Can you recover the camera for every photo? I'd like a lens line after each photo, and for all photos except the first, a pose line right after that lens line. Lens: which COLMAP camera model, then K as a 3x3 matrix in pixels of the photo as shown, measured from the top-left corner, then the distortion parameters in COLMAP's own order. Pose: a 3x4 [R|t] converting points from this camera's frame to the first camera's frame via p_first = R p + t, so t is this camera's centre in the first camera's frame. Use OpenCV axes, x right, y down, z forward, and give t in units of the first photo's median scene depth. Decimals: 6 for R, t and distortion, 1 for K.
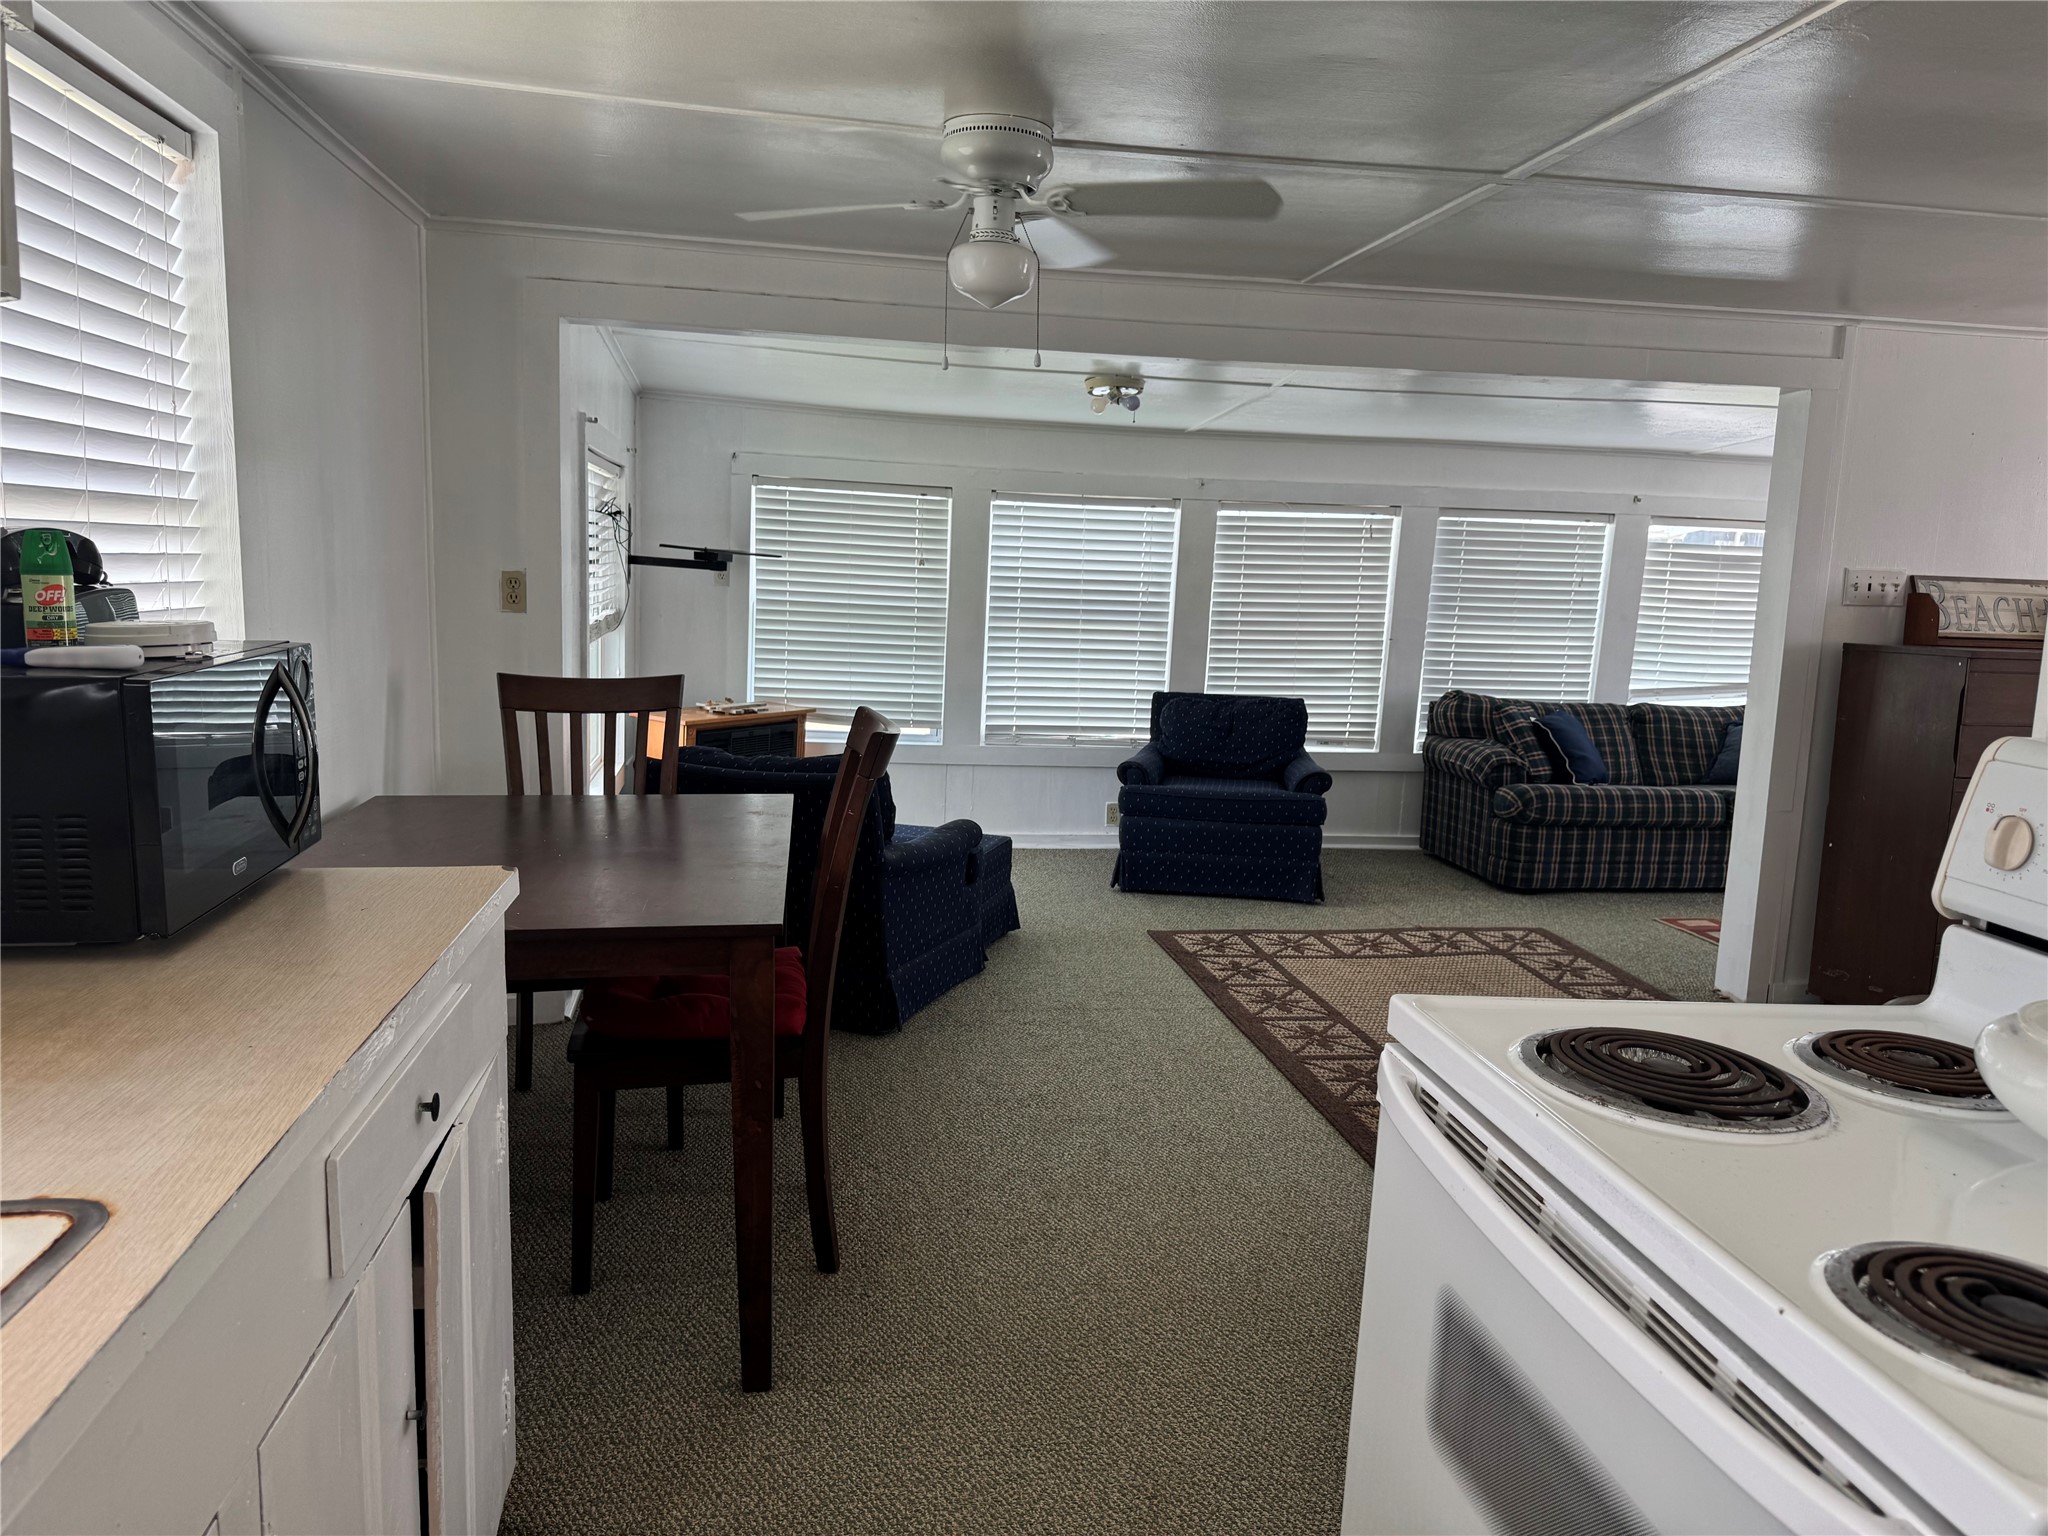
lens RADIAL K [[1422.5, 0, 1028.9], [0, 1422.5, 767.9], [0, 0, 1]] dist [0.149386, -0.185902]
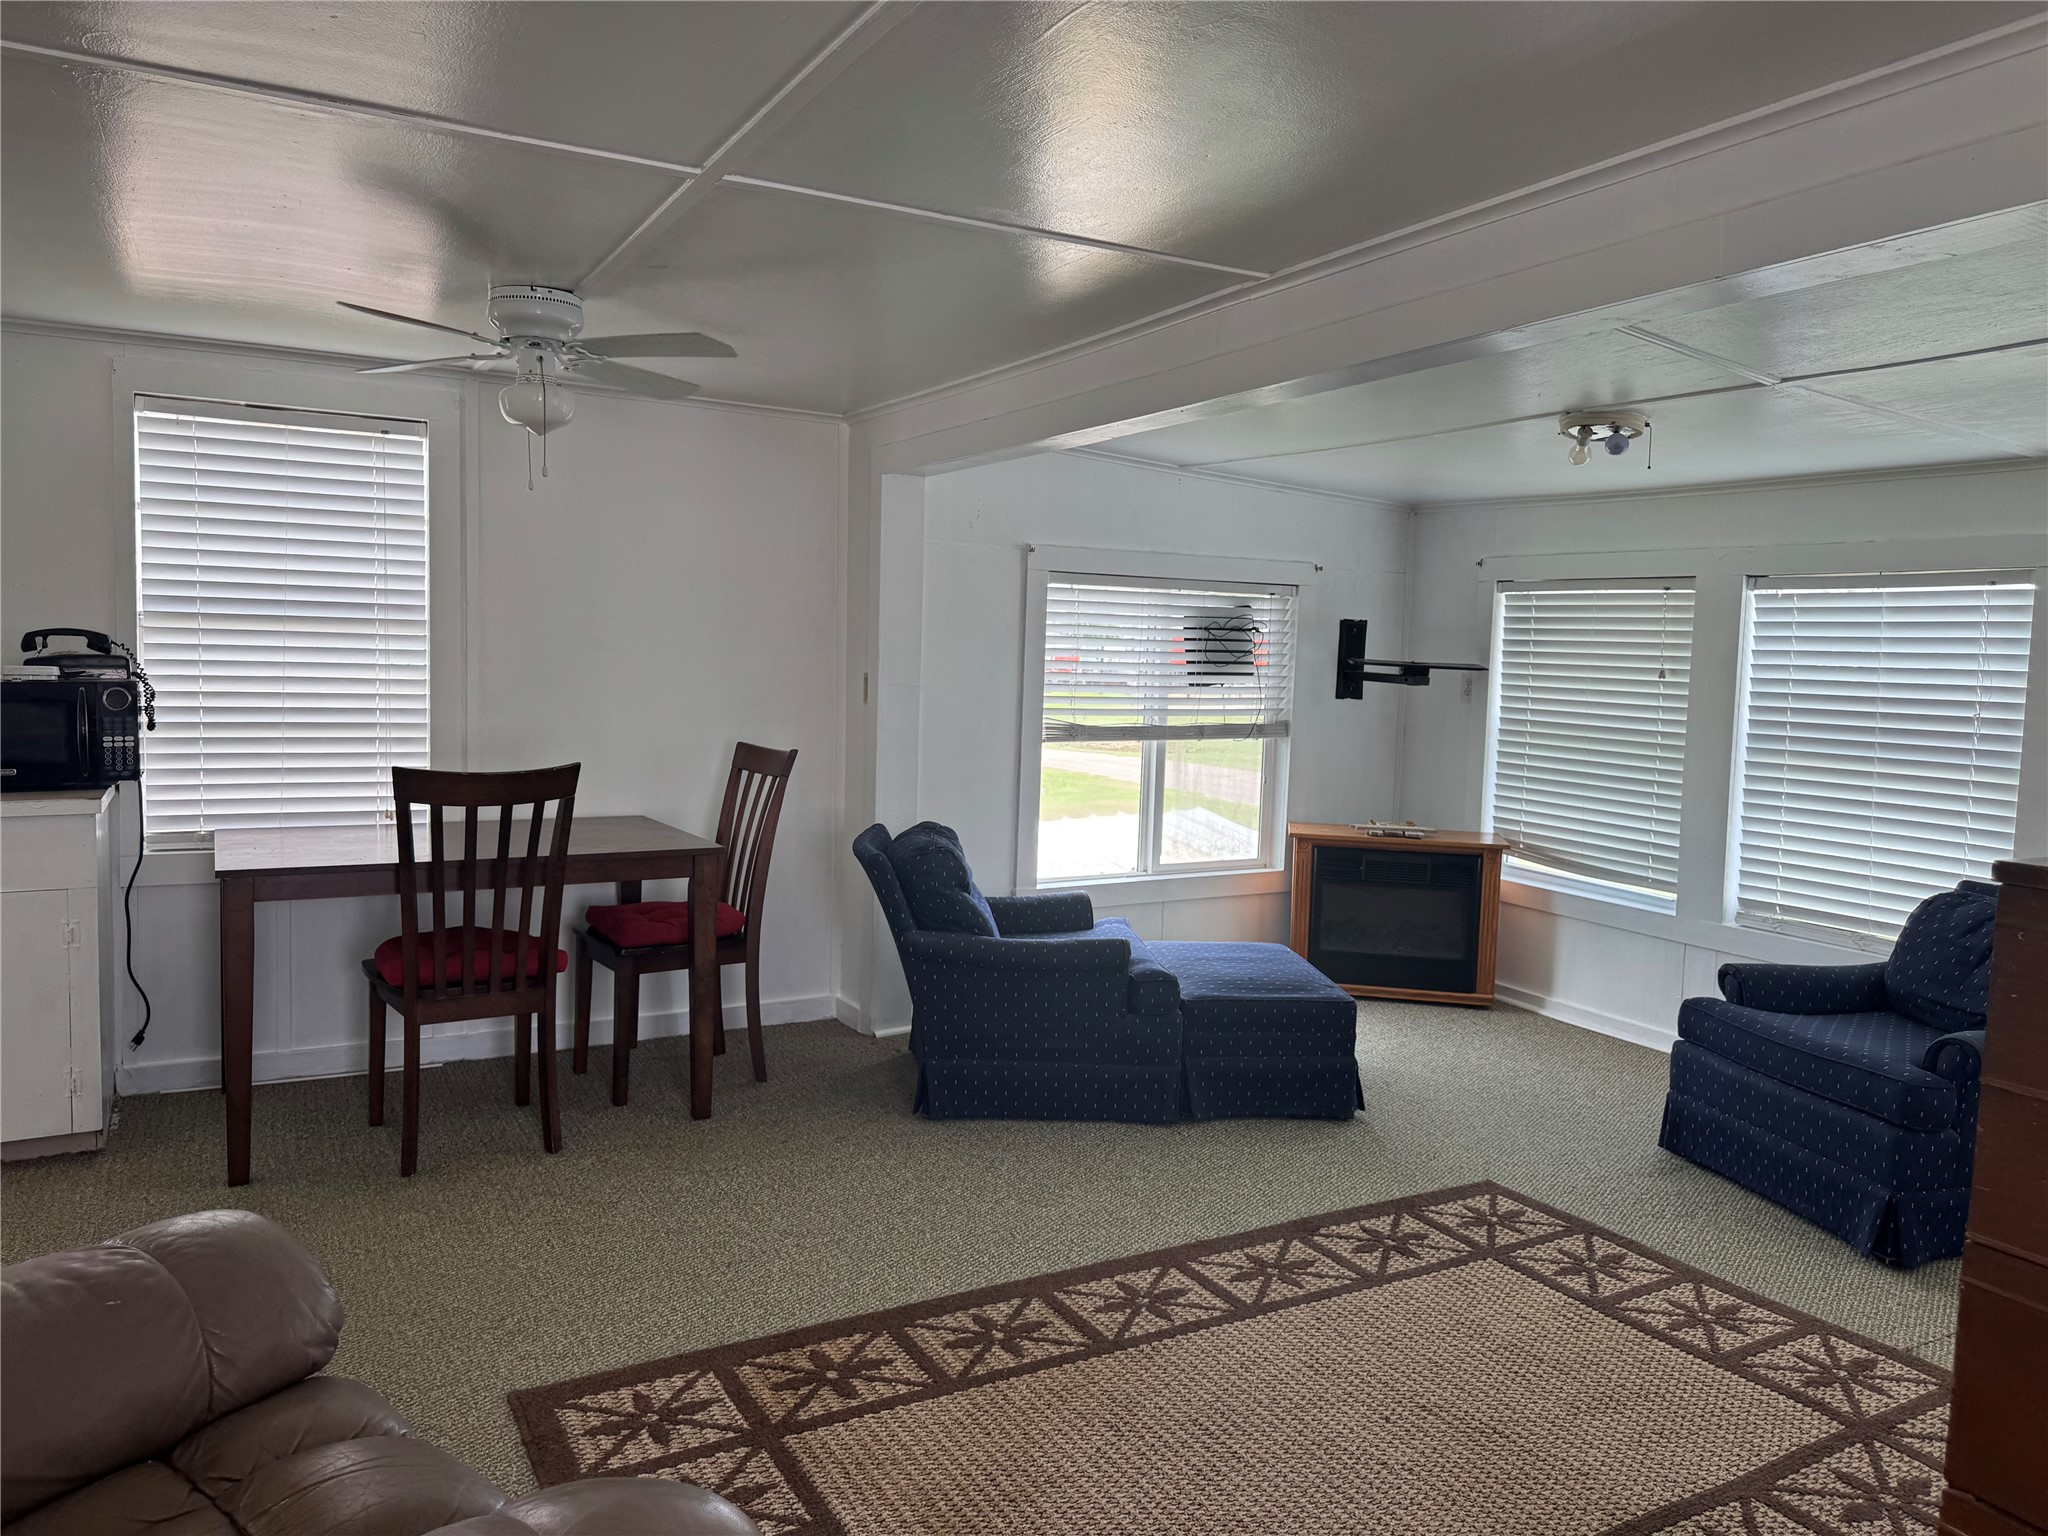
lens RADIAL K [[1438.4, 0, 1026.0], [0, 1438.4, 748.5], [0, 0, 1]] dist [0.063268, -0.101371]
pose [[0.354437, 0.037989, -0.934308, 0.533620], [-0.145080, 0.989309, -0.014812, -0.042532], [0.923756, 0.140800, 0.356159, 0.406544]]
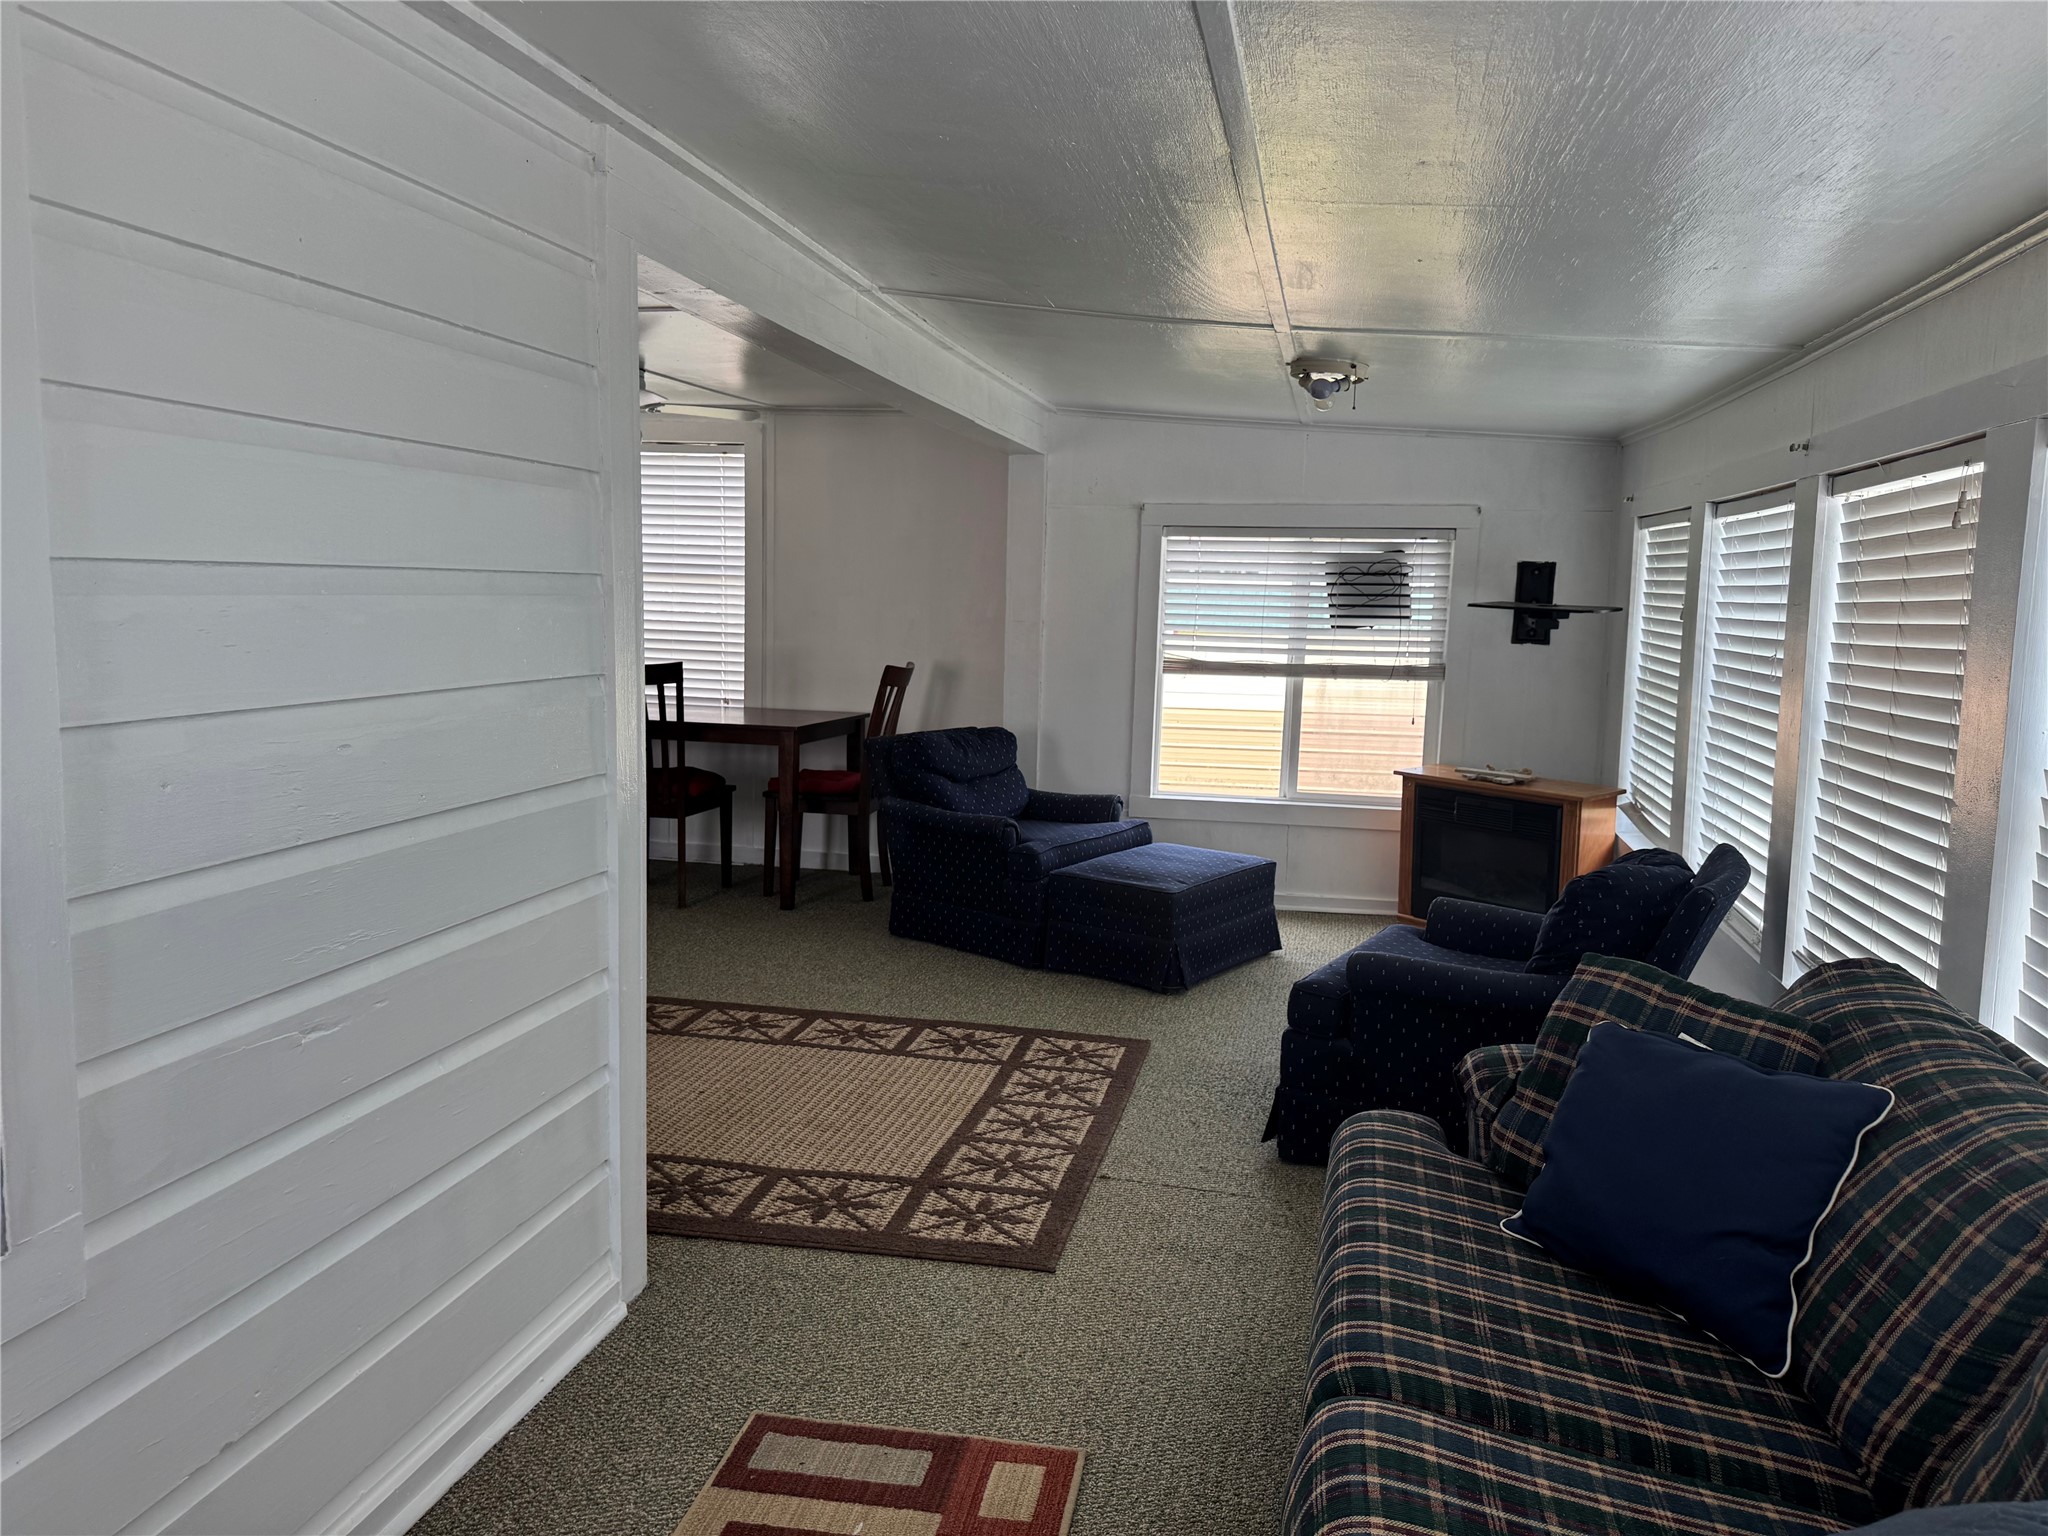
lens RADIAL K [[1422.5, 0, 1028.9], [0, 1422.5, 767.9], [0, 0, 1]] dist [0.149386, -0.185902]
pose [[-0.354720, 0.069358, -0.932396, 0.695329], [-0.167592, 0.976377, 0.136388, -0.112248], [0.919829, 0.204642, -0.334717, 0.949981]]
